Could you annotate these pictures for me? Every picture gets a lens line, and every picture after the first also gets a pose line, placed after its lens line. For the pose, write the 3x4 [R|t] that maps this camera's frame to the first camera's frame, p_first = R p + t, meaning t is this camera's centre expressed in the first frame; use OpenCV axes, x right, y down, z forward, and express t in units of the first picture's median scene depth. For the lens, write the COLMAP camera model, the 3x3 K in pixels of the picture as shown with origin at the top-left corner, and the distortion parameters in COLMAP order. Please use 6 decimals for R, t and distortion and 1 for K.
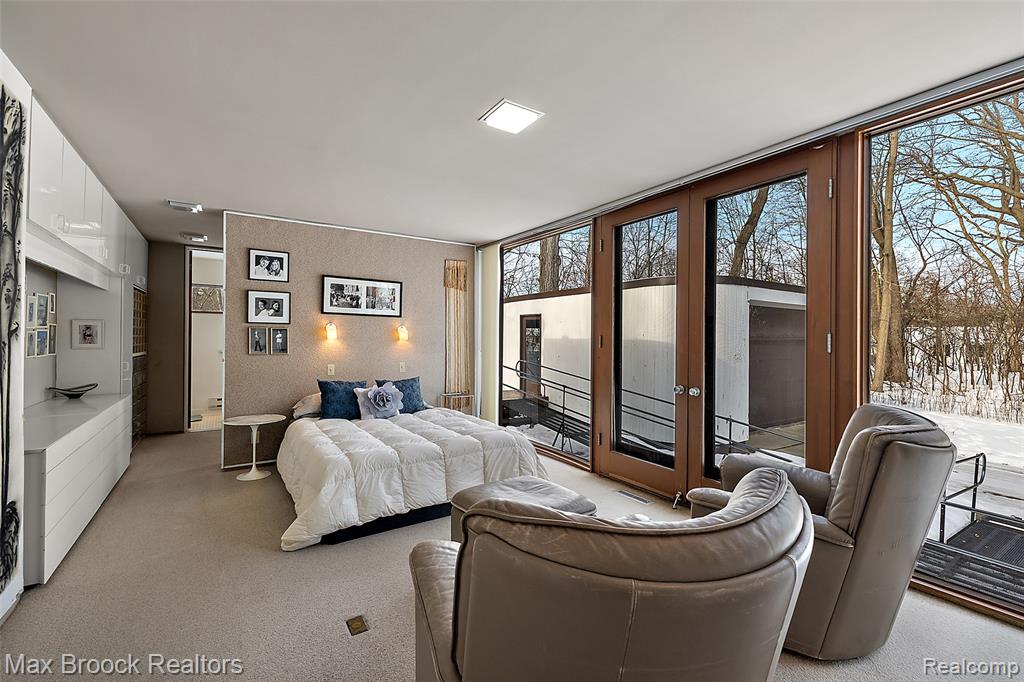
lens RADIAL K [[438.0, 0, 507.7], [0, 438.0, 337.6], [0, 0, 1]] dist [0.002415, 0.000964]
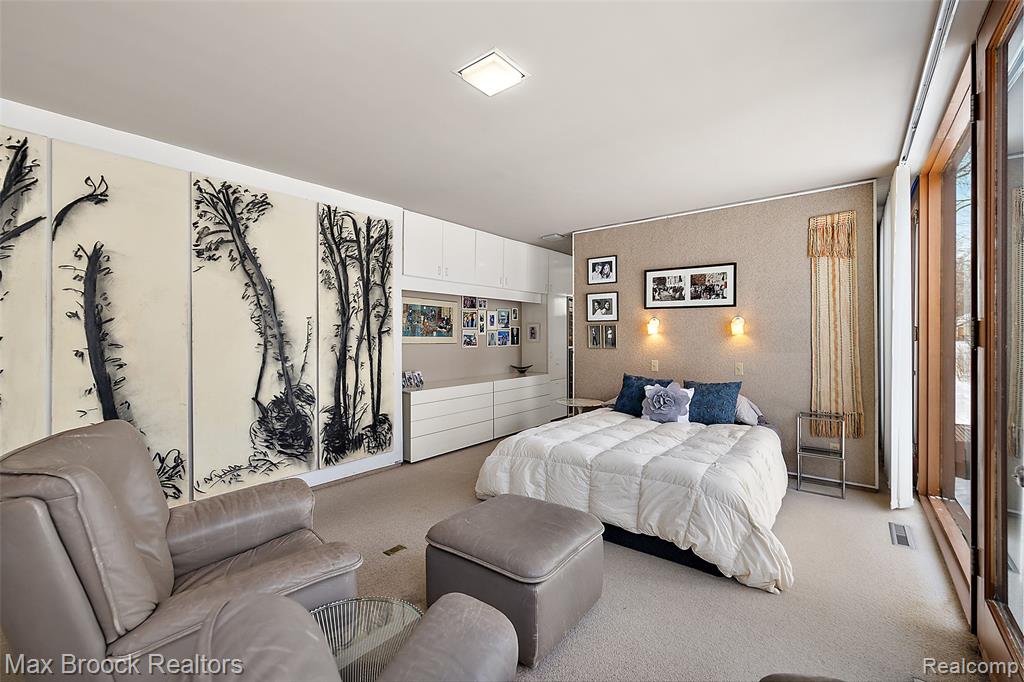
lens RADIAL K [[438.0, 0, 507.7], [0, 438.0, 337.6], [0, 0, 1]] dist [0.002415, 0.000964]
pose [[0.312821, -0.002846, -0.949808, 0.450372], [0.008153, 0.999967, -0.000311, 0.008687], [0.949777, -0.007646, 0.312834, 0.404691]]
